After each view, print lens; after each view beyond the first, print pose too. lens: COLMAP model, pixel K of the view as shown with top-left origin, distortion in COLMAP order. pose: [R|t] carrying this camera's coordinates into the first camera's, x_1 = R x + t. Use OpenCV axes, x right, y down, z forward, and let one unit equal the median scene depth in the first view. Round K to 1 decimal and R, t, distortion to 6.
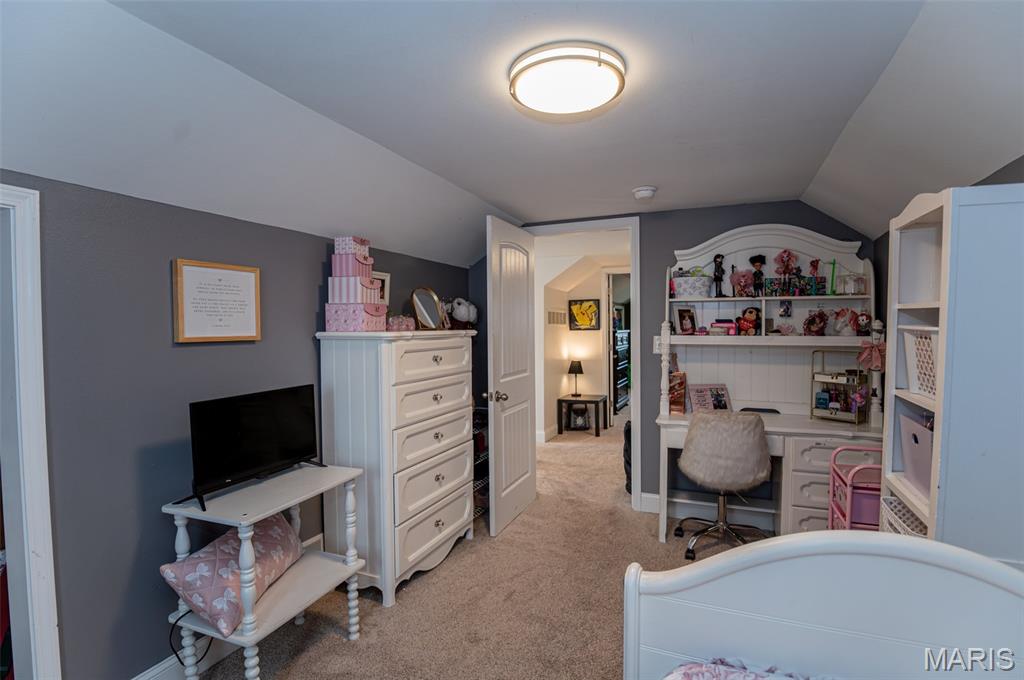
lens RADIAL K [[519.3, 0, 511.4], [0, 519.3, 341.7], [0, 0, 1]] dist [-0.007464, -0.000856]
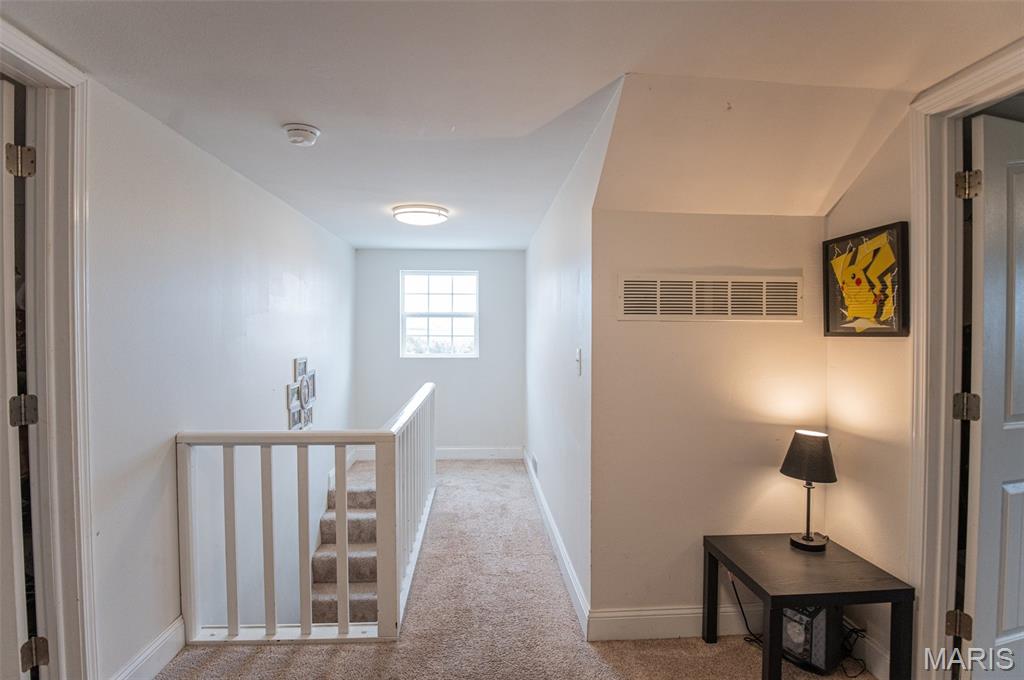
lens RADIAL K [[519.3, 0, 511.2], [0, 519.3, 336.5], [0, 0, 1]] dist [-0.007464, -0.000856]
pose [[0.436104, 0.029261, -0.899420, 0.319943], [-0.033818, 0.999298, 0.016113, -0.020321], [0.899260, 0.023389, 0.436788, 0.696505]]
